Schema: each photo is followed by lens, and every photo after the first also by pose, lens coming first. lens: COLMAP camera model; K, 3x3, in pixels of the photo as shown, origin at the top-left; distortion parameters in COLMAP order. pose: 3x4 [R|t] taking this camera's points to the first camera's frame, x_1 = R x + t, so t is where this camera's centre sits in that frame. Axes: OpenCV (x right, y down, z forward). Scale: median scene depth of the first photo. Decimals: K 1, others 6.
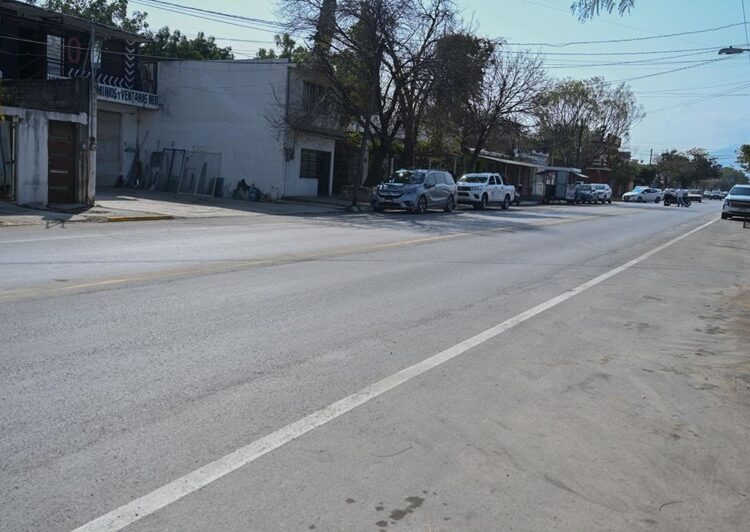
lens RADIAL K [[790.7, 0, 375.0], [0, 790.7, 266.0], [0, 0, 1]] dist [-0.026928, -0.015199]
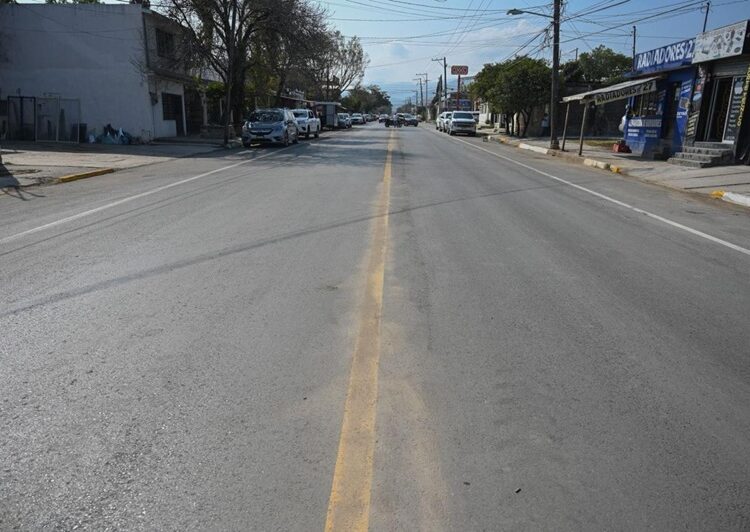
lens RADIAL K [[523.9, 0, 373.0], [0, 523.9, 284.8], [0, 0, 1]] dist [-0.021789, 0.000763]
pose [[0.886974, -0.177233, 0.426457, -0.185921], [0.081781, 0.969113, 0.232665, -0.032540], [-0.454521, -0.171491, 0.874072, 0.177062]]
